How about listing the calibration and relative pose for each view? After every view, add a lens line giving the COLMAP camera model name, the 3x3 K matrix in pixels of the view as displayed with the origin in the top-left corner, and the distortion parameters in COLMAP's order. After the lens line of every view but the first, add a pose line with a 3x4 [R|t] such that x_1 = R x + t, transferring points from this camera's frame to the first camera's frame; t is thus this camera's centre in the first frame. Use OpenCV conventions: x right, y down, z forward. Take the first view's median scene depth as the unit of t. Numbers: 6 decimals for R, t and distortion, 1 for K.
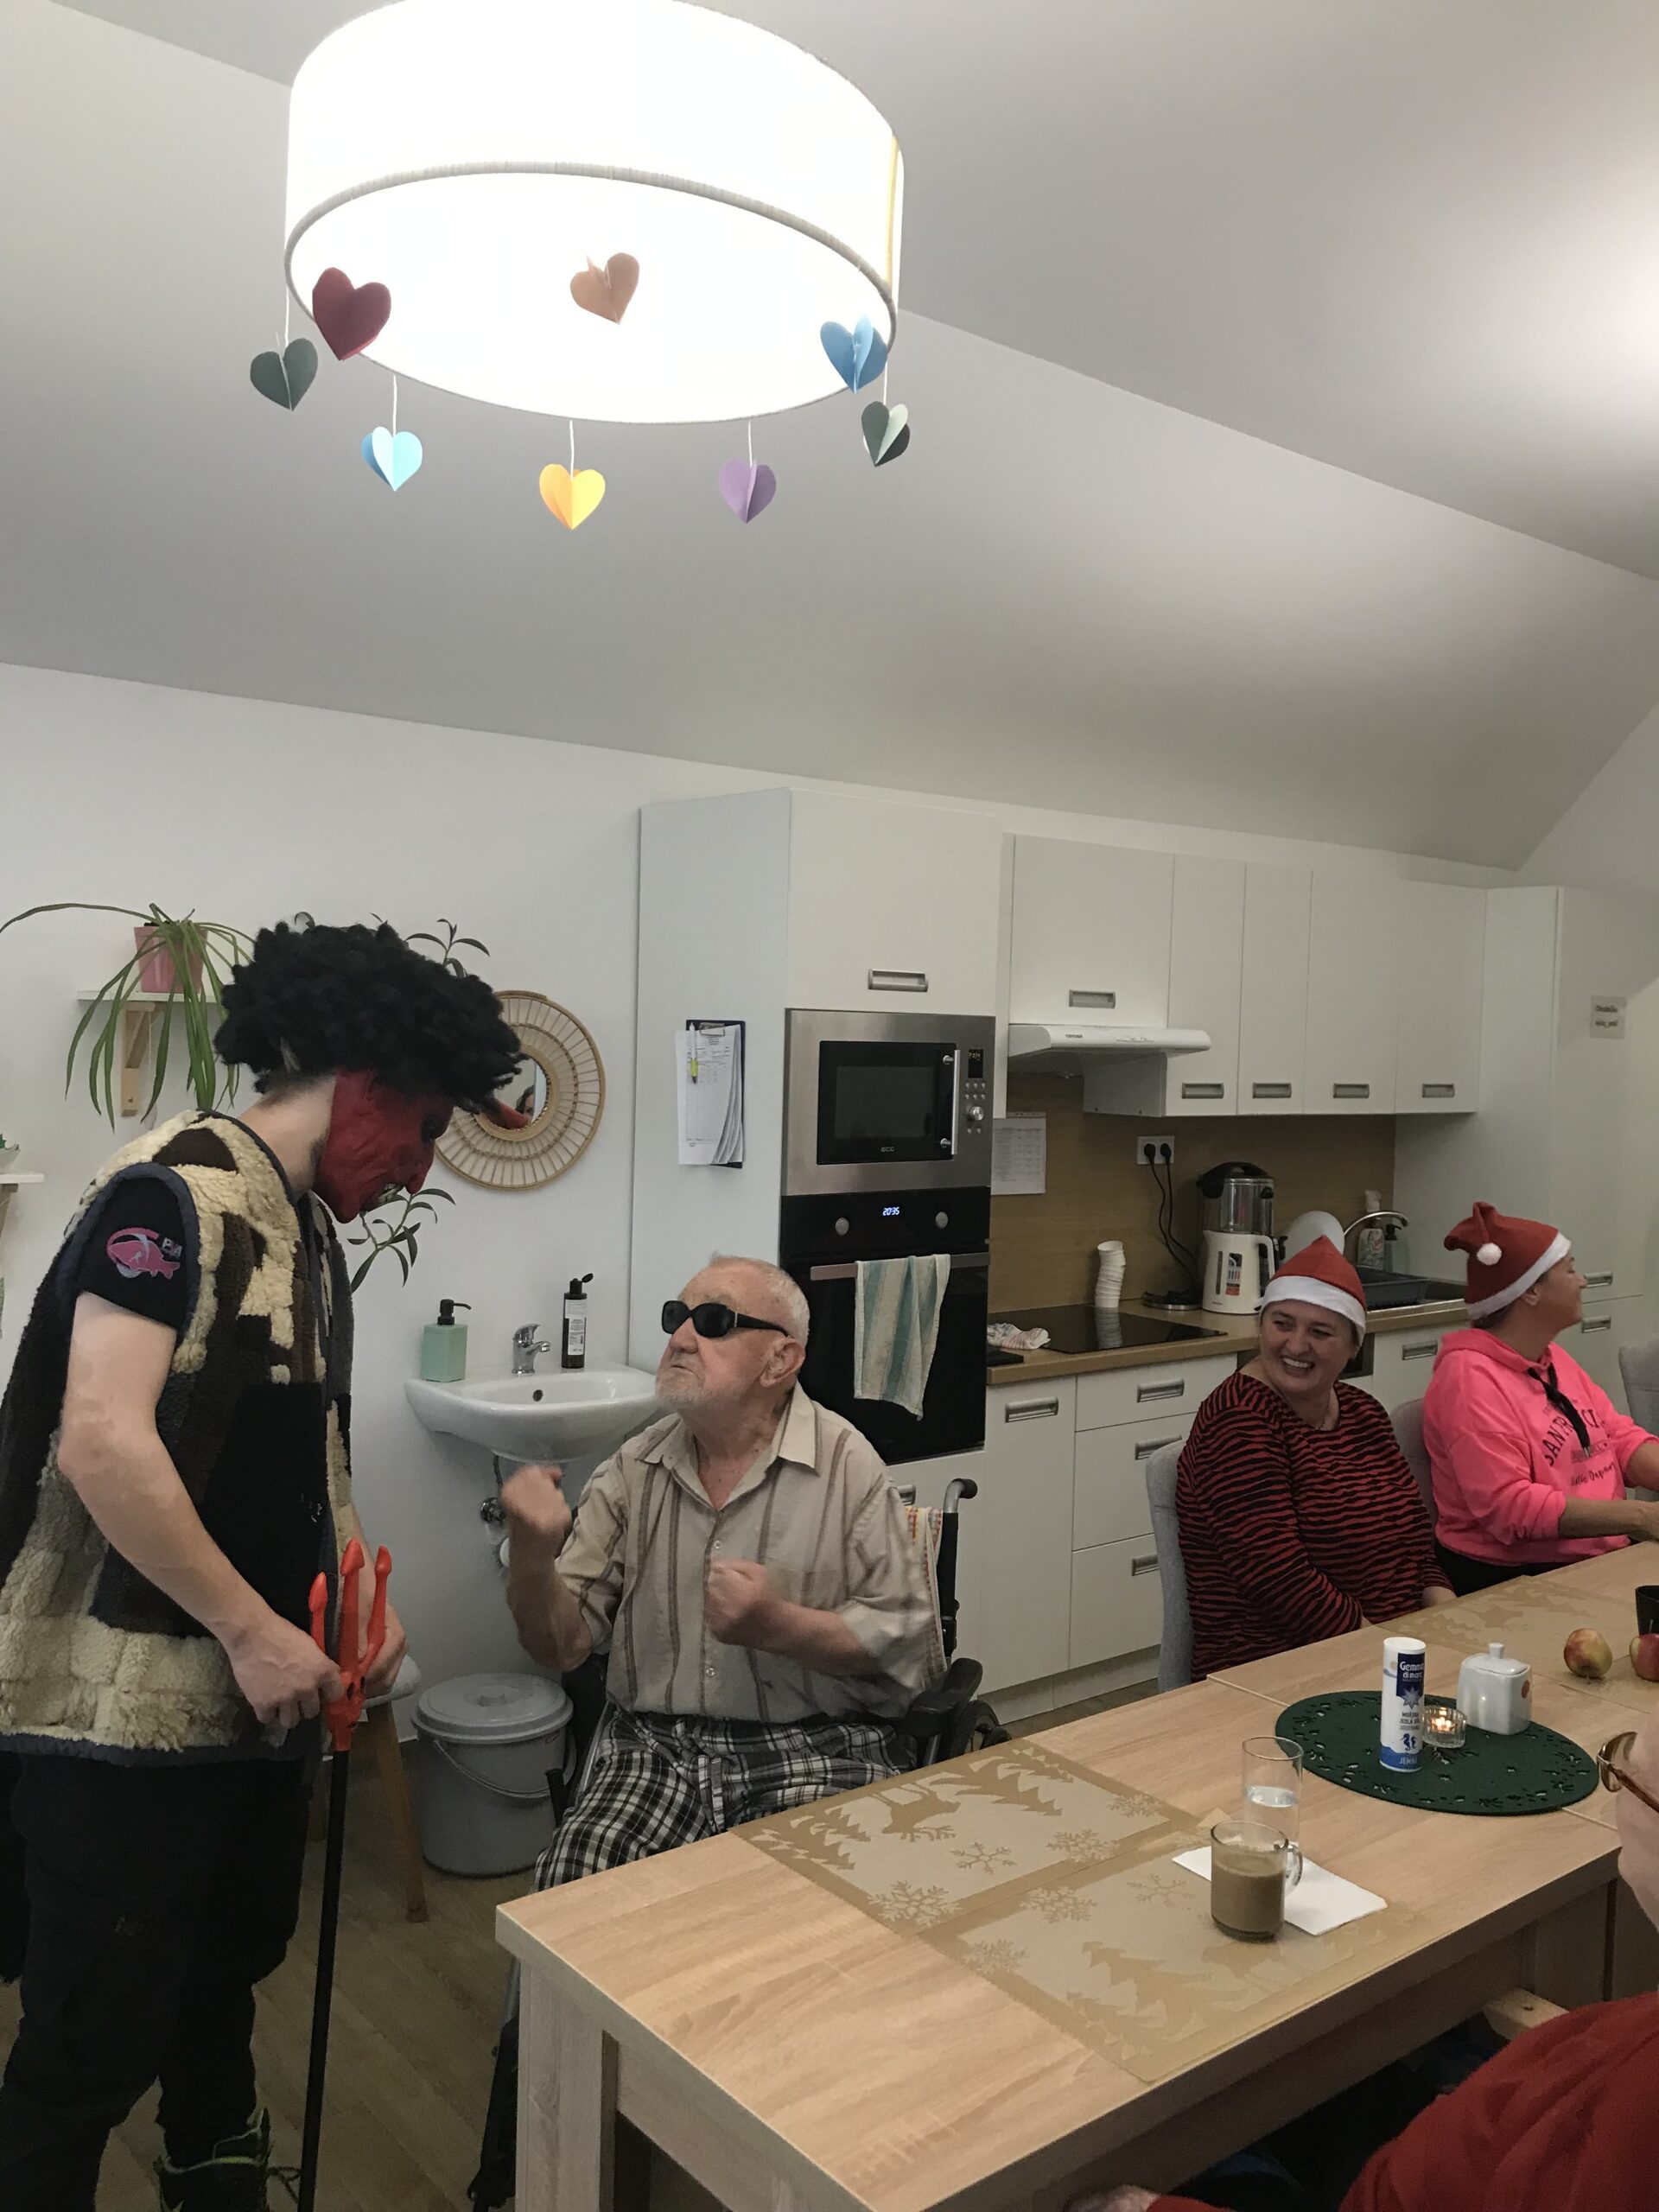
lens RADIAL K [[1820.2, 0, 829.3], [0, 1820.2, 1080.0], [0, 0, 1]] dist [0.031753, -0.012529]
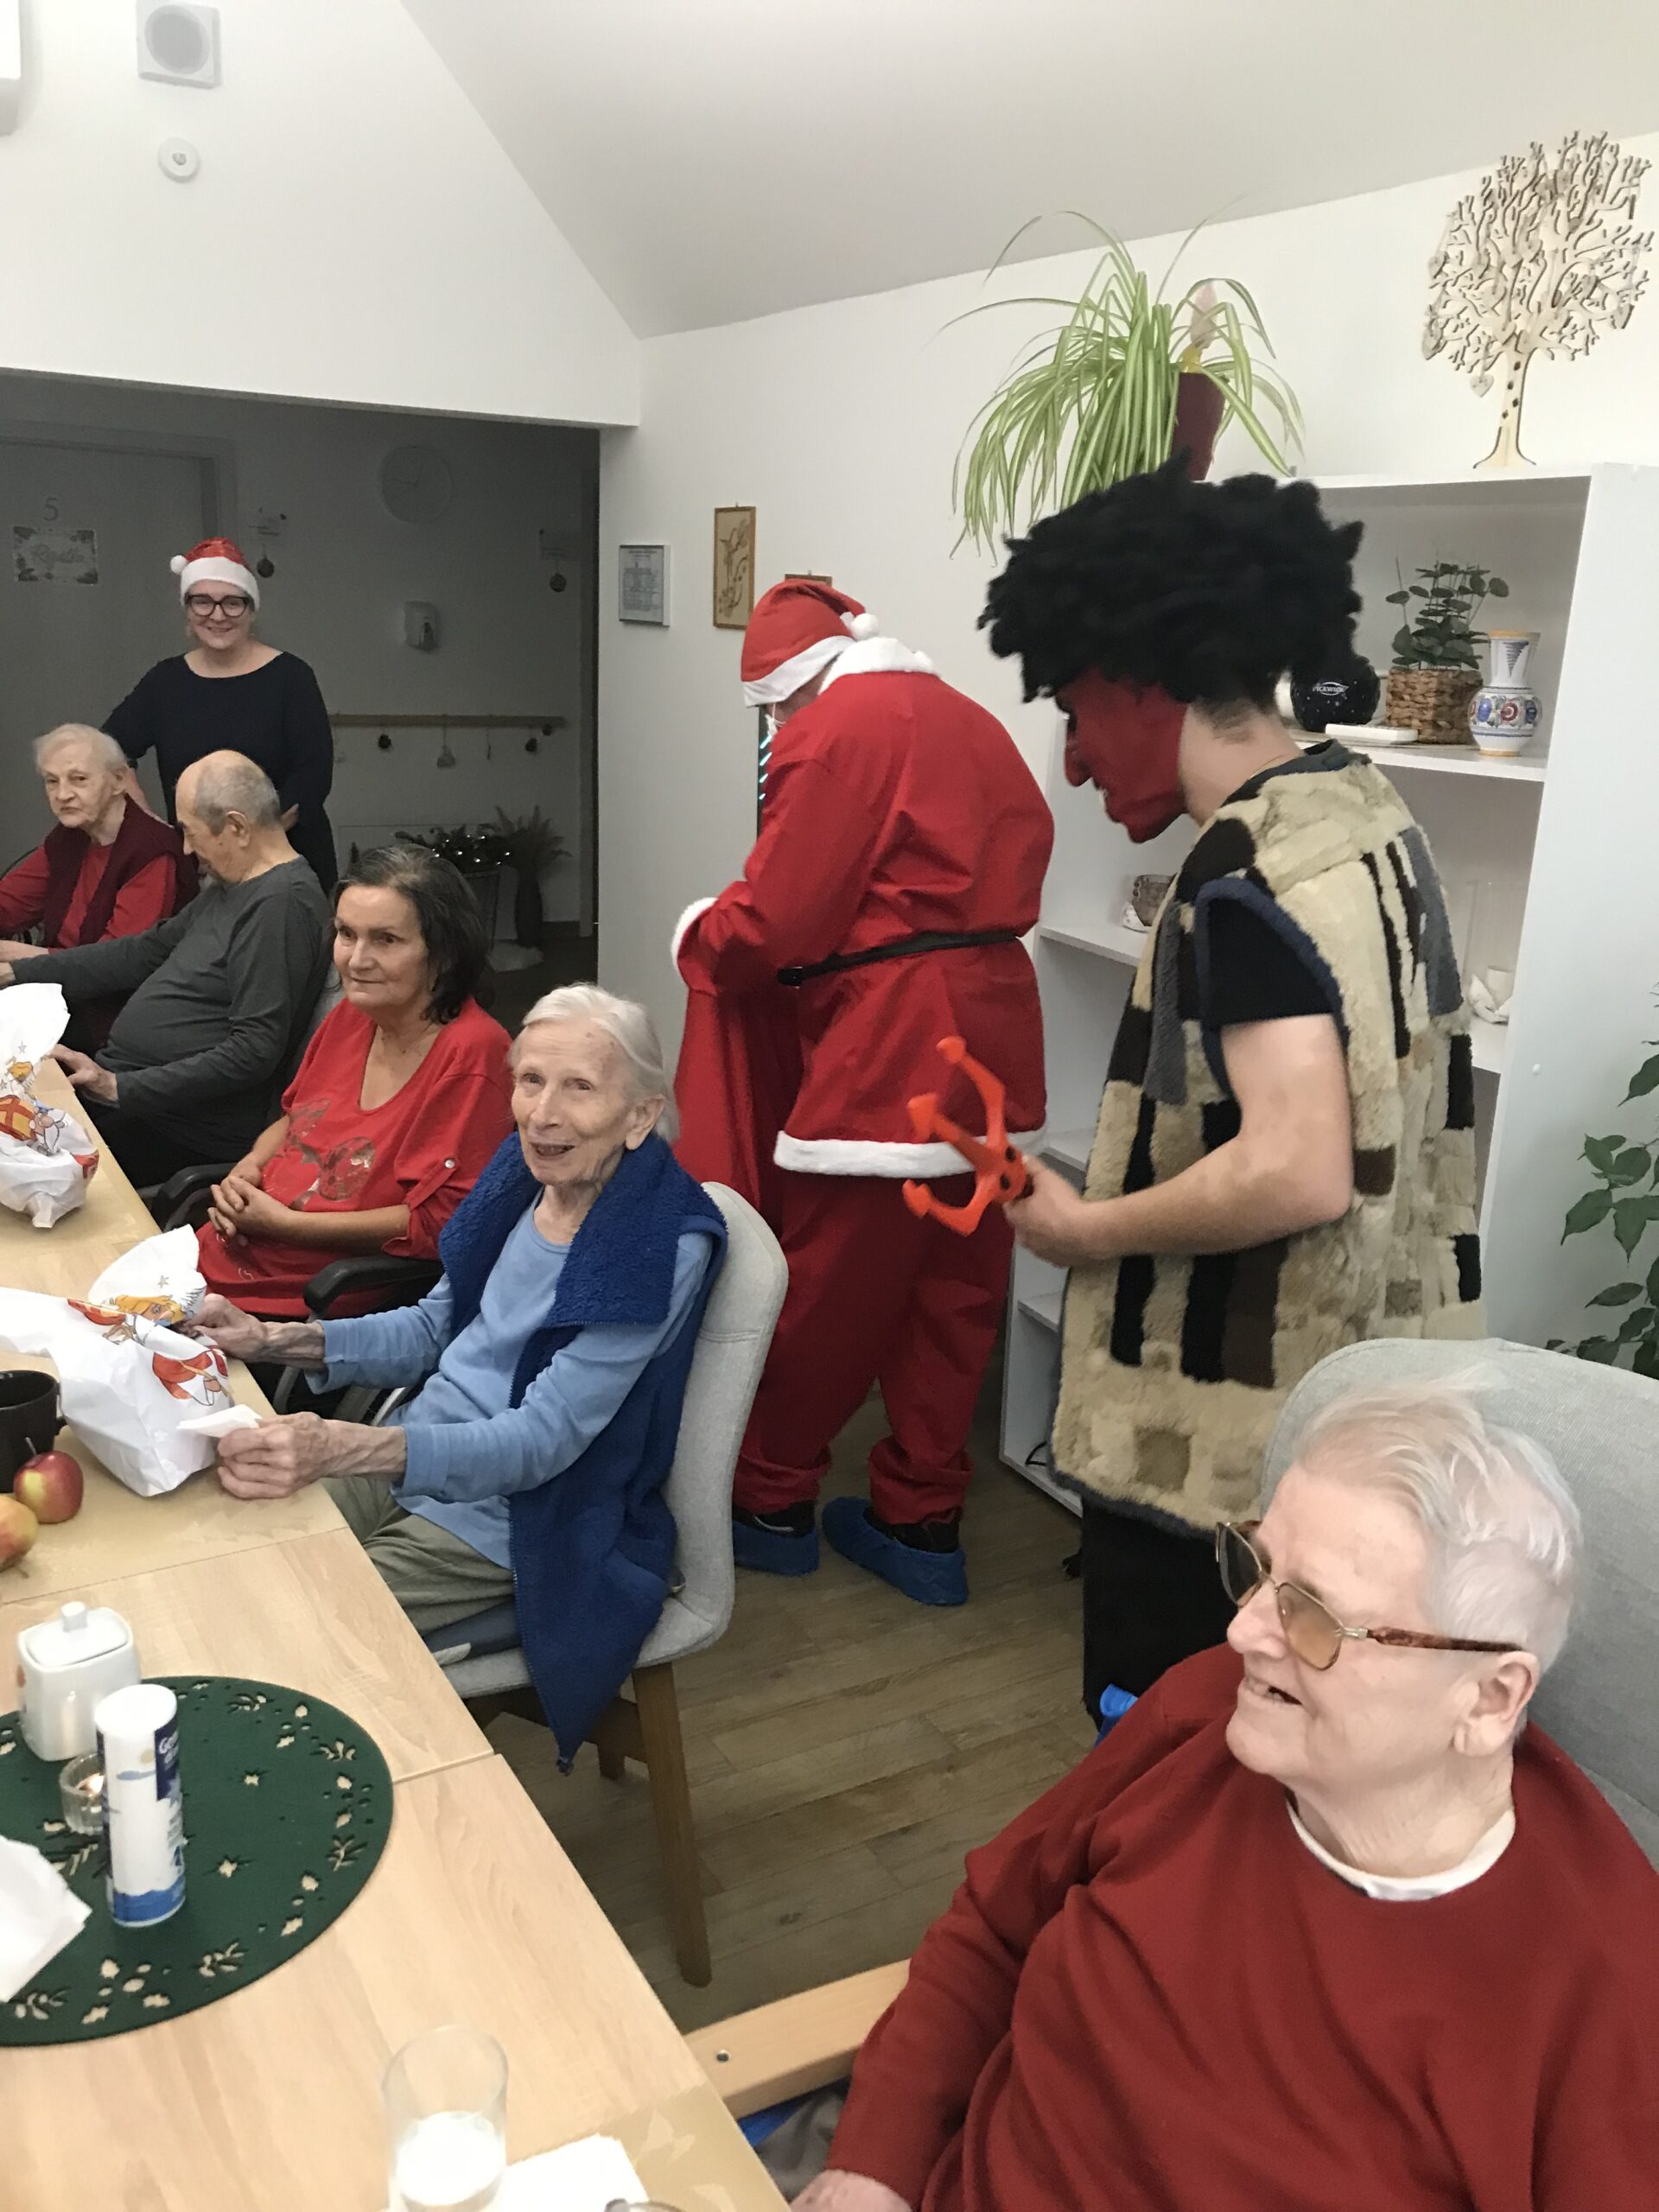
lens RADIAL K [[1820.2, 0, 829.3], [0, 1820.2, 1080.0], [0, 0, 1]] dist [0.031753, -0.012529]
pose [[0.150377, -0.280028, 0.948141, -0.068049], [-0.012111, 0.958453, 0.284995, -0.014061], [-0.988555, -0.054339, 0.140738, 0.445129]]
